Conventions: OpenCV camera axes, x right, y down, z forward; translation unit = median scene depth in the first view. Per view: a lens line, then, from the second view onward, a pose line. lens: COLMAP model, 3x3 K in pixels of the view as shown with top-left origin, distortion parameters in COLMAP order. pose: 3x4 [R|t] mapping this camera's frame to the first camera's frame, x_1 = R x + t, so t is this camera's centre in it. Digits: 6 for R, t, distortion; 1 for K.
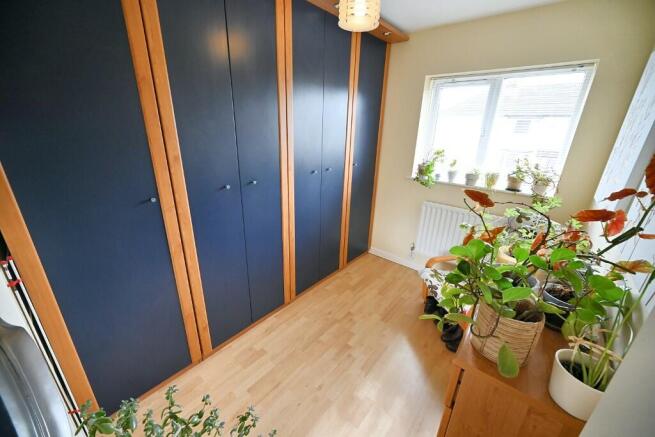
lens RADIAL K [[258.6, 0, 327.5], [0, 258.6, 218.5], [0, 0, 1]] dist [-0.000739, -0.000288]
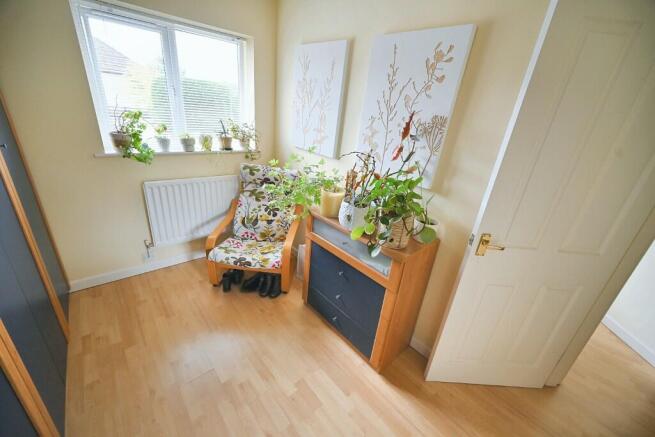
lens RADIAL K [[258.6, 0, 327.5], [0, 258.6, 218.5], [0, 0, 1]] dist [-0.000739, -0.000288]
pose [[0.157785, -0.387080, 0.908445, -0.297883], [0.252028, 0.905287, 0.341960, -0.103628], [-0.954770, 0.174998, 0.240396, 0.353813]]
